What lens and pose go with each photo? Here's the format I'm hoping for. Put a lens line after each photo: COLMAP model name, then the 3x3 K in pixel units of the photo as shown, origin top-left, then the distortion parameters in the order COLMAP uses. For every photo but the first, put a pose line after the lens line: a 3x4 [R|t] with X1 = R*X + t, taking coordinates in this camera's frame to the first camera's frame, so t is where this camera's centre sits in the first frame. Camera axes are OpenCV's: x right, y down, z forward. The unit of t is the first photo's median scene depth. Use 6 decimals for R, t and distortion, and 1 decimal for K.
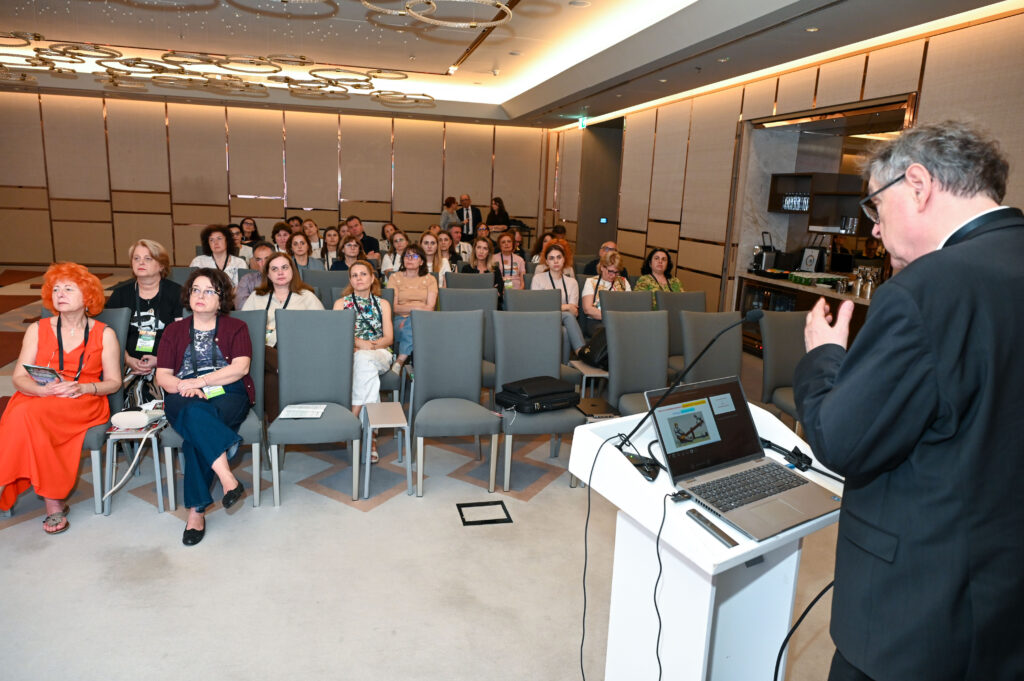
lens RADIAL K [[682.0, 0, 510.0], [0, 682.0, 336.3], [0, 0, 1]] dist [0.001330, -0.008209]
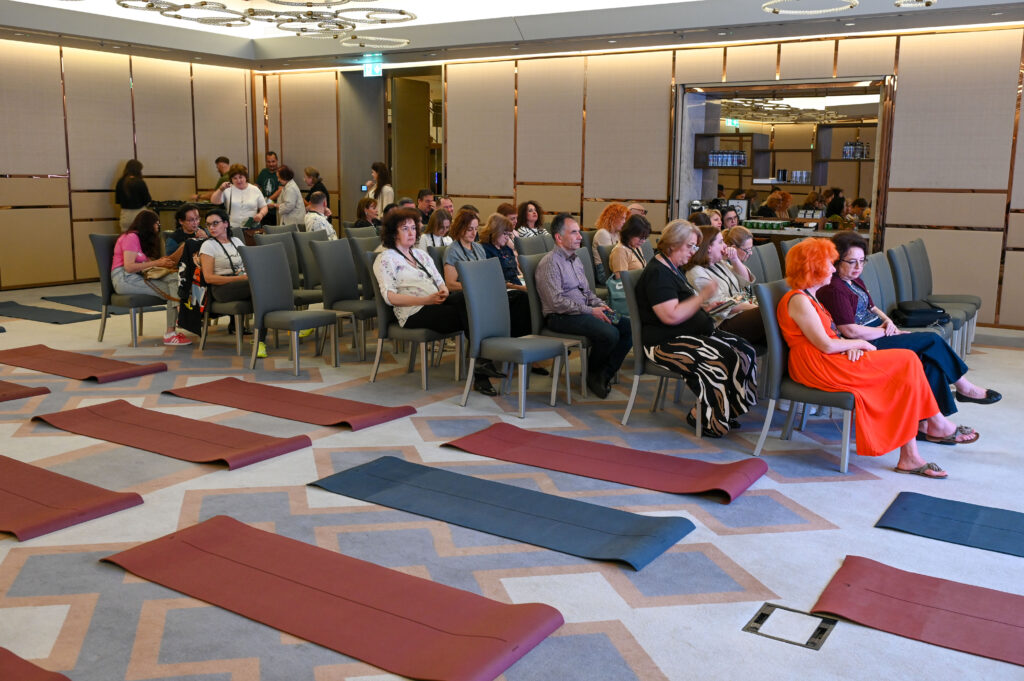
lens RADIAL K [[956.4, 0, 513.1], [0, 956.4, 340.2], [0, 0, 1]] dist [0.019507, 0.000000]
pose [[0.723544, -0.156974, 0.672193, -0.908159], [0.160644, 0.985354, 0.057190, -0.048686], [-0.671326, 0.066604, 0.738164, 0.092790]]
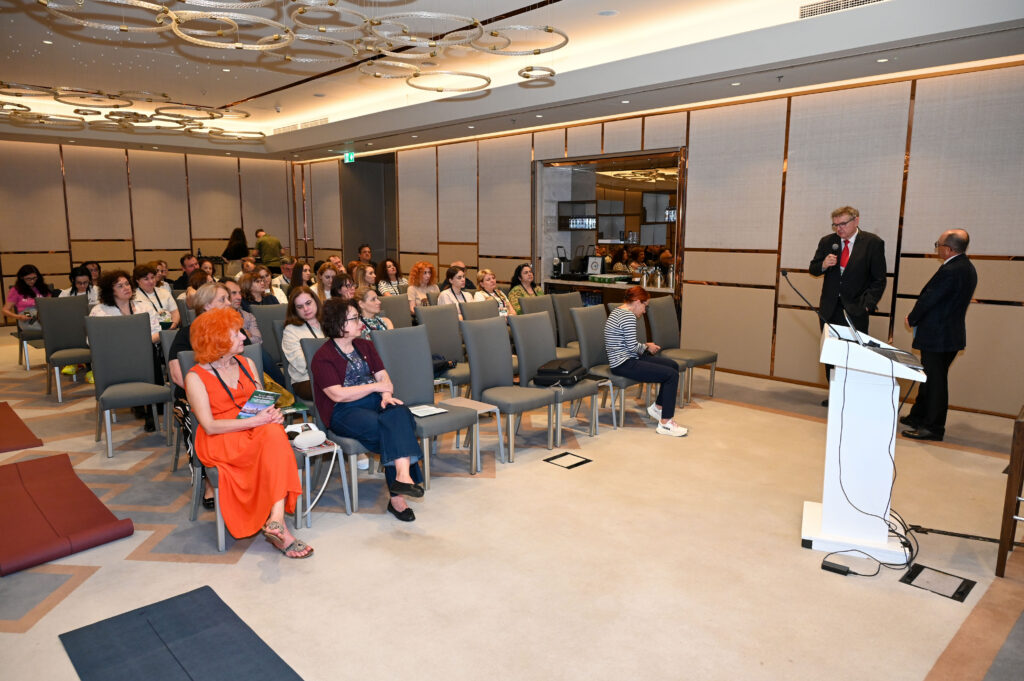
lens RADIAL K [[682.0, 0, 508.8], [0, 682.0, 337.3], [0, 0, 1]] dist [0.001330, -0.008209]
pose [[0.864711, -0.121854, 0.487264, -0.358440], [0.137558, 0.990487, 0.003585, -0.001228], [-0.483065, 0.063927, 0.873247, -0.064353]]
